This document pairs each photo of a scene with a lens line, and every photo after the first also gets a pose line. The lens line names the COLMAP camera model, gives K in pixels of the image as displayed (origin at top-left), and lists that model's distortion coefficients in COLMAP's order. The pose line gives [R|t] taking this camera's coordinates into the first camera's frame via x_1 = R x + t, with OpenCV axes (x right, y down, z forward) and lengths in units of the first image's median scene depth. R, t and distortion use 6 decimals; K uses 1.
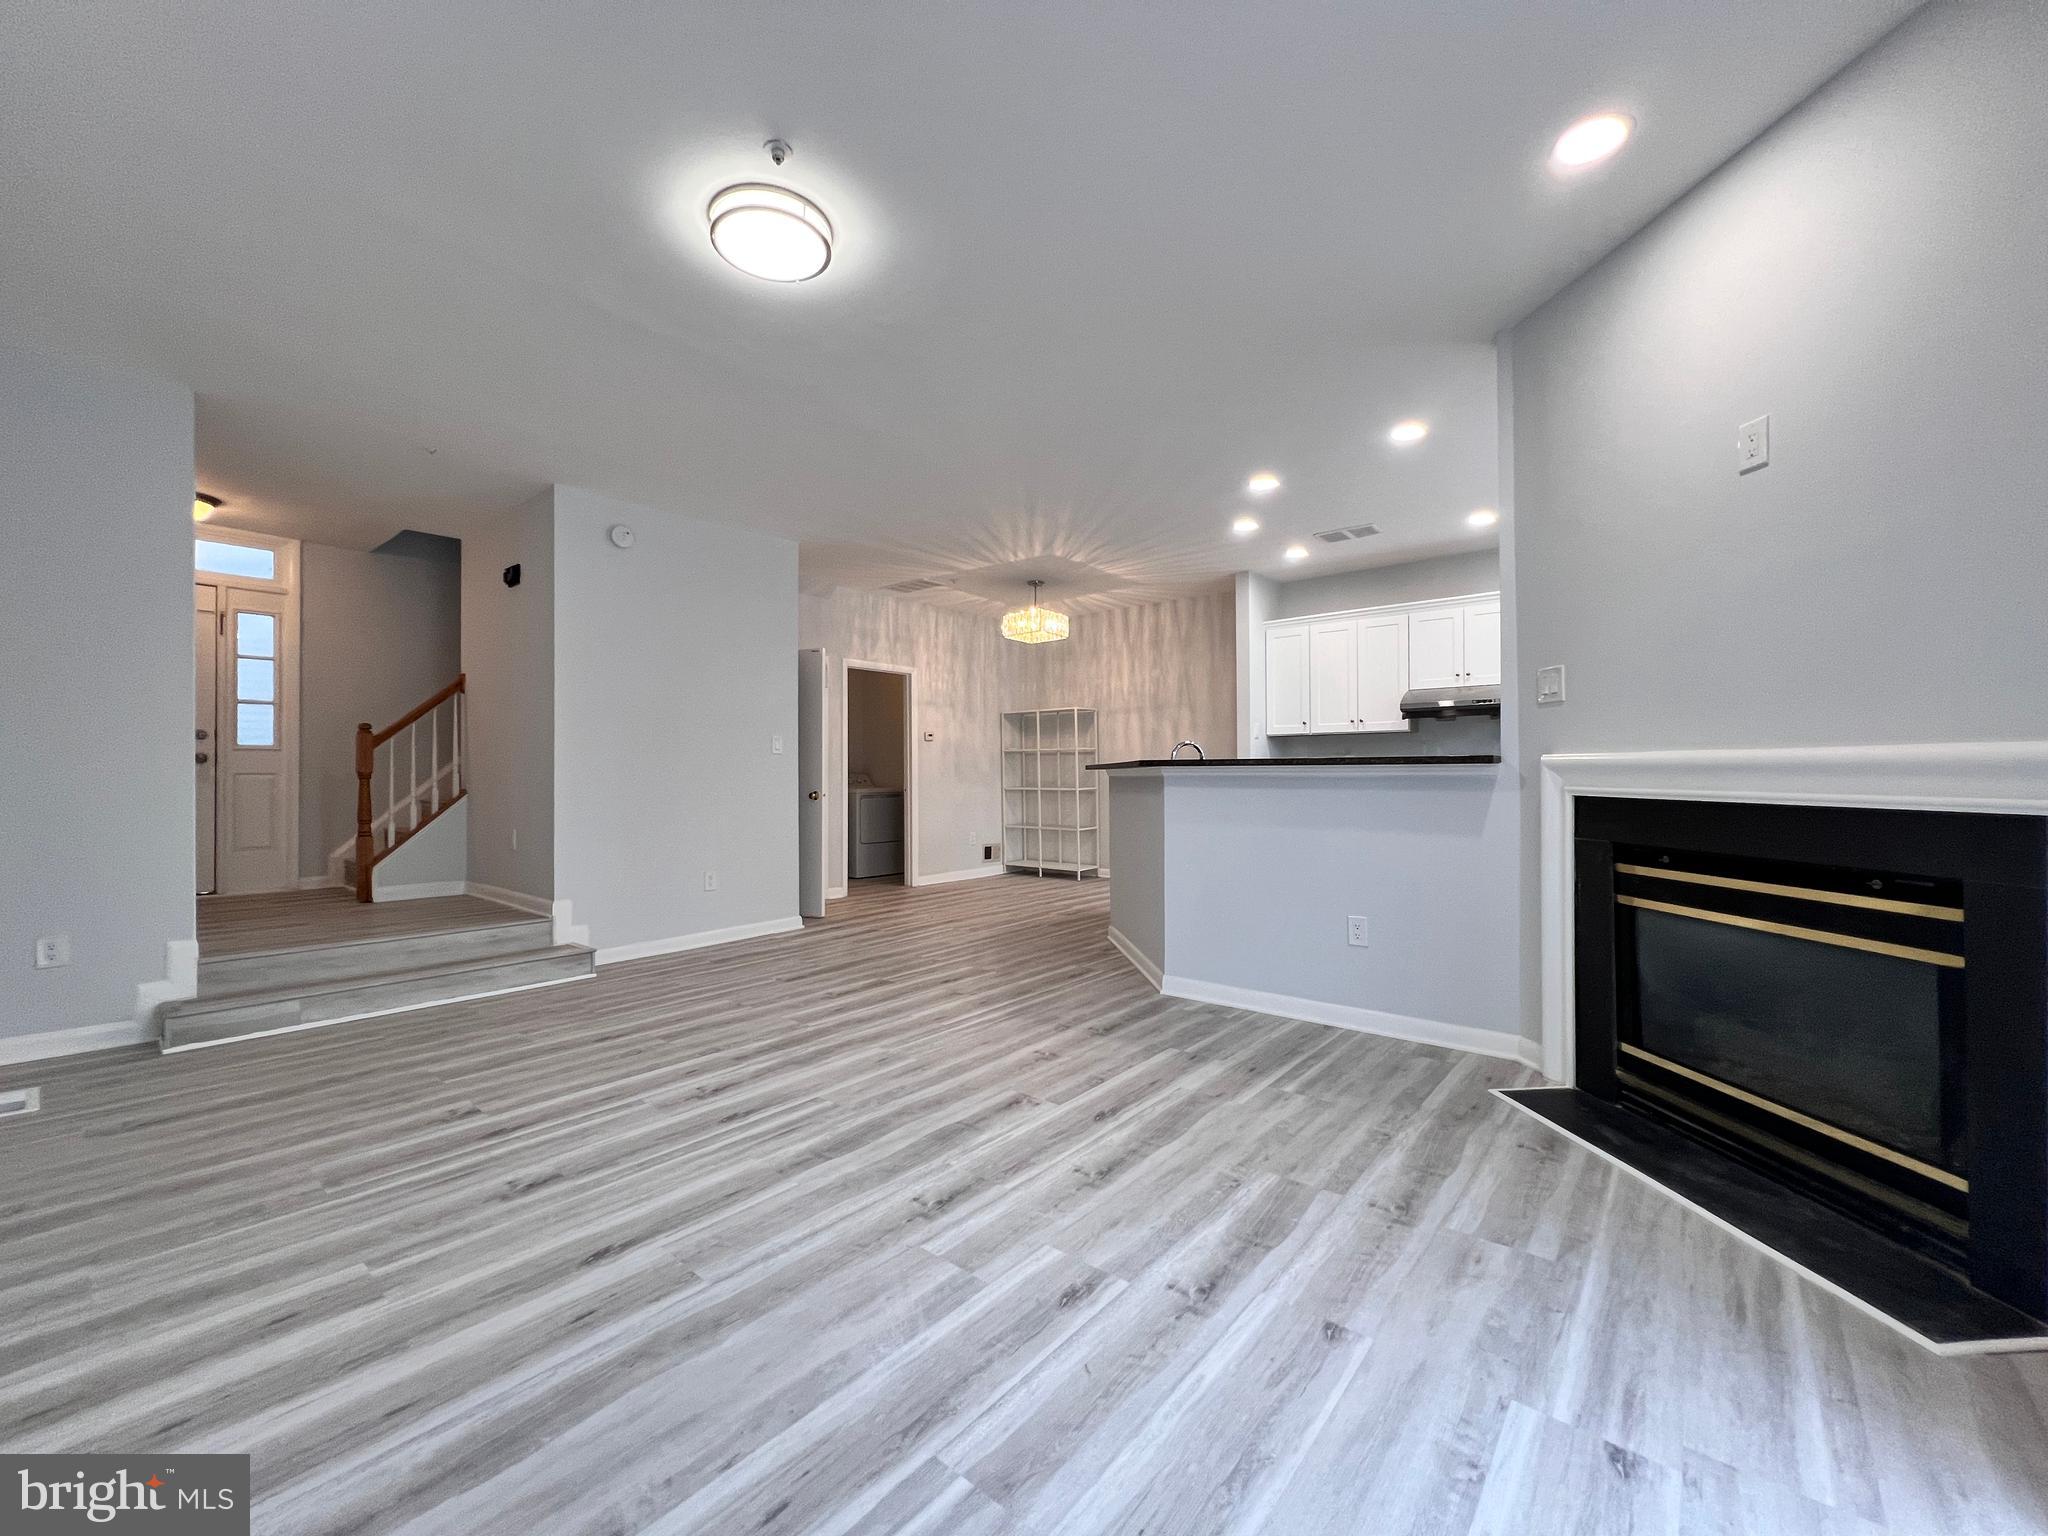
lens RADIAL K [[814.5, 0, 1022.1], [0, 814.5, 770.8], [0, 0, 1]] dist [0.000876, -0.000016]
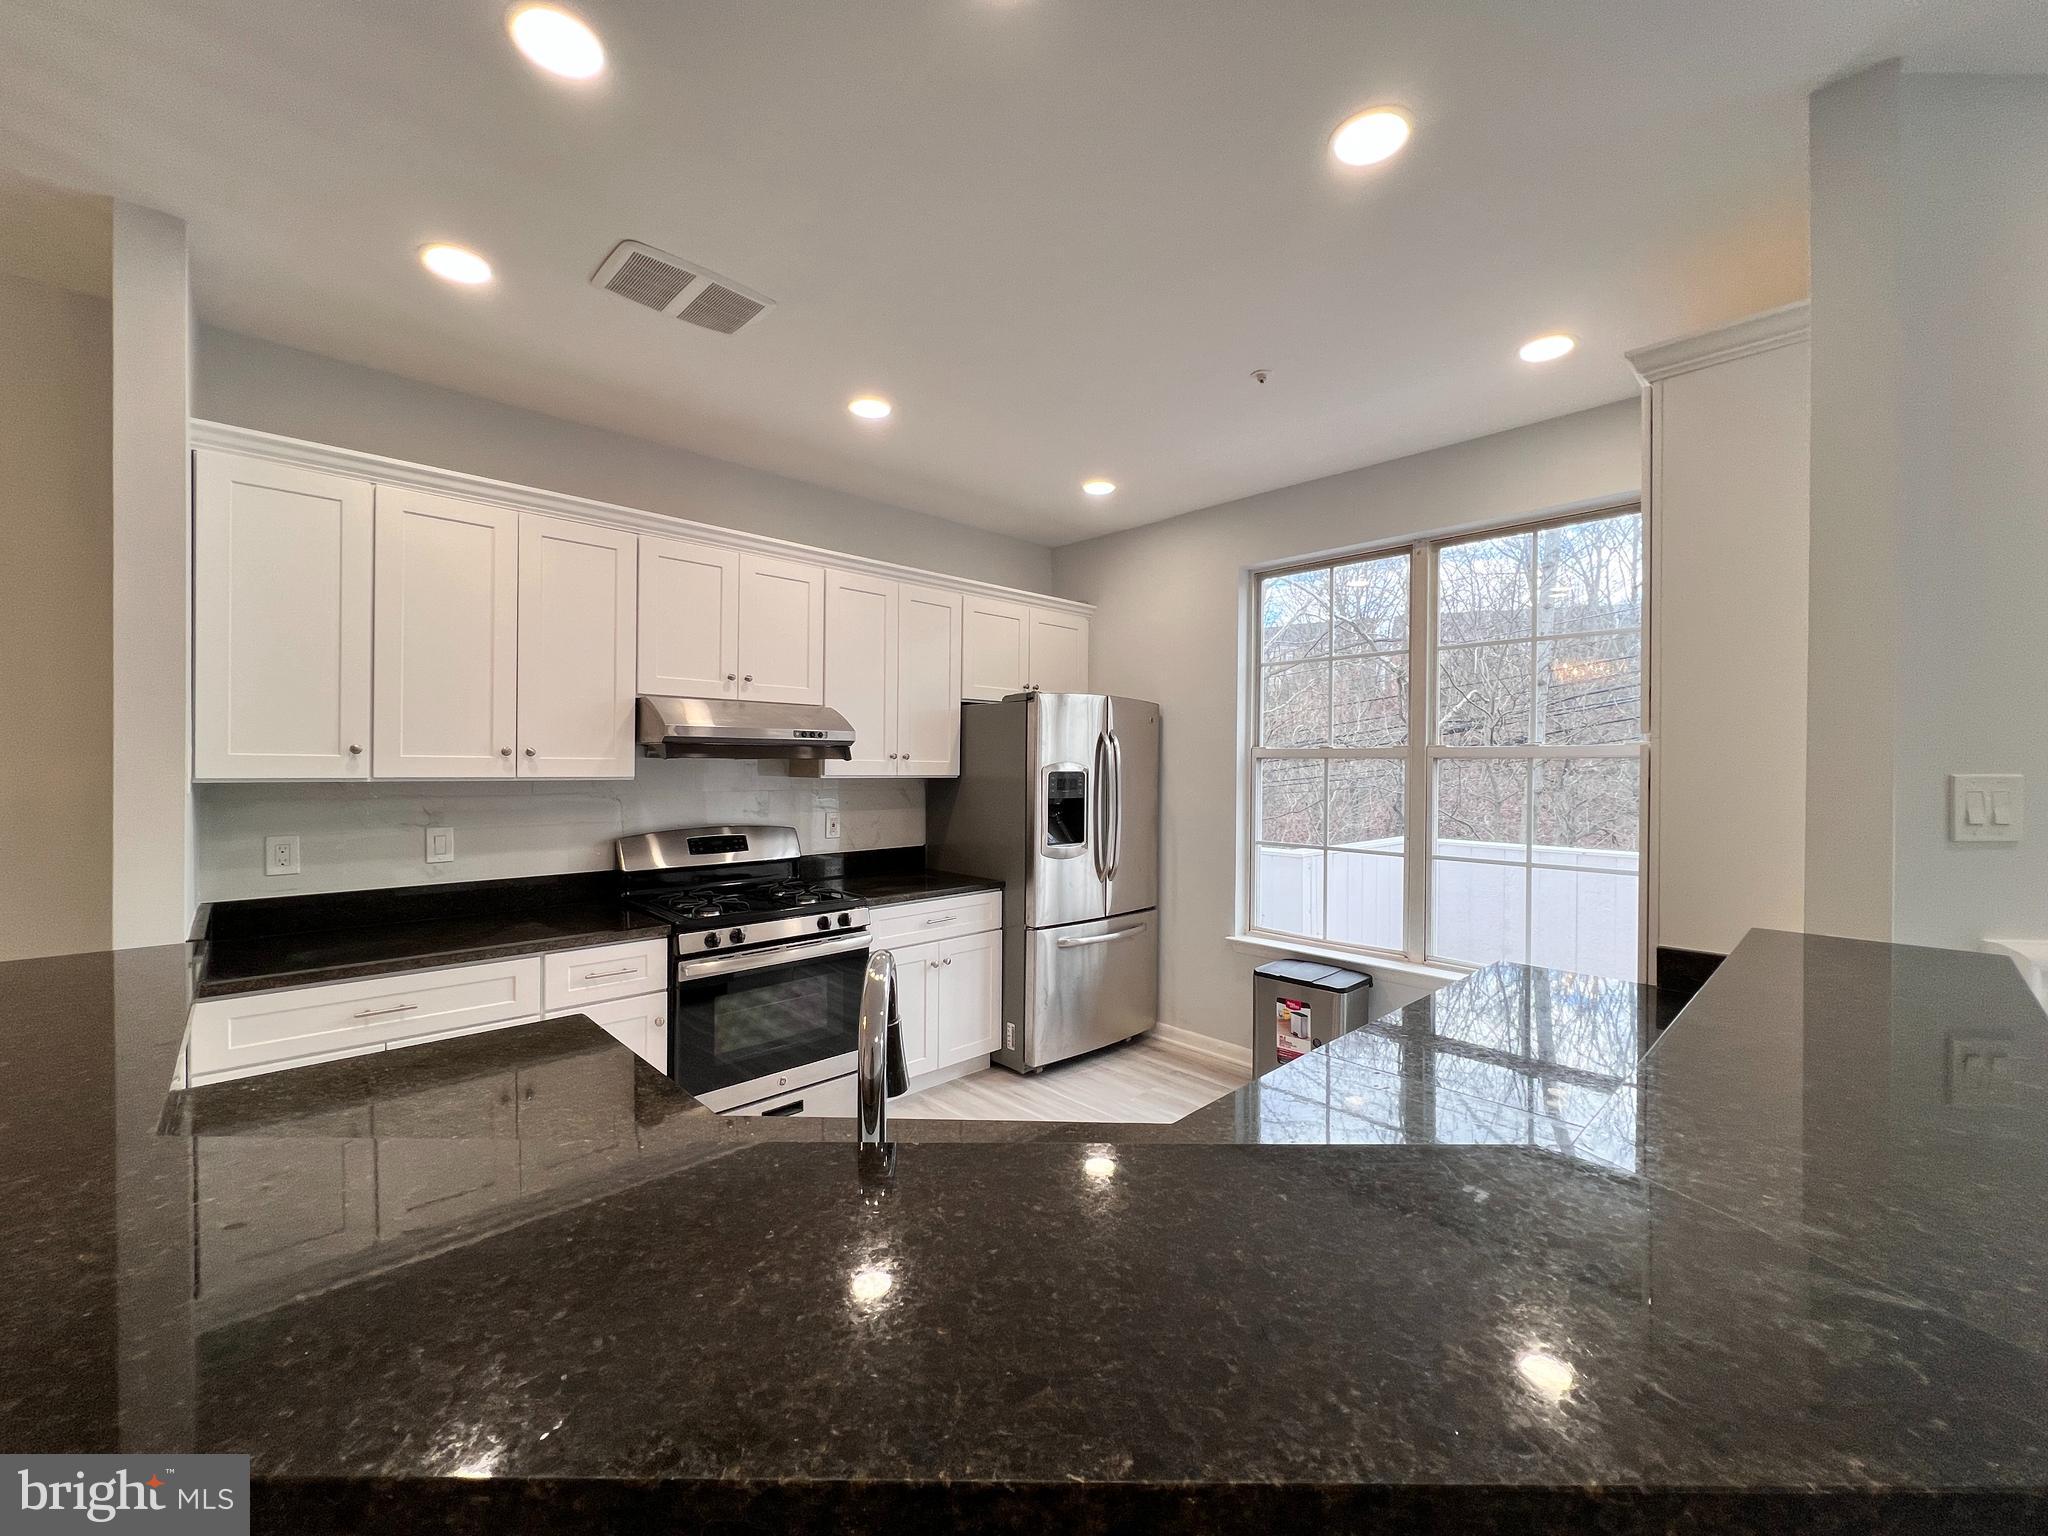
lens RADIAL K [[814.5, 0, 1018.9], [0, 814.5, 769.9], [0, 0, 1]] dist [0.000876, -0.000016]
pose [[0.117297, -0.002816, 0.993093, 0.023768], [-0.009804, 0.999944, 0.003993, -0.056445], [-0.993048, -0.010205, 0.117263, 0.693601]]
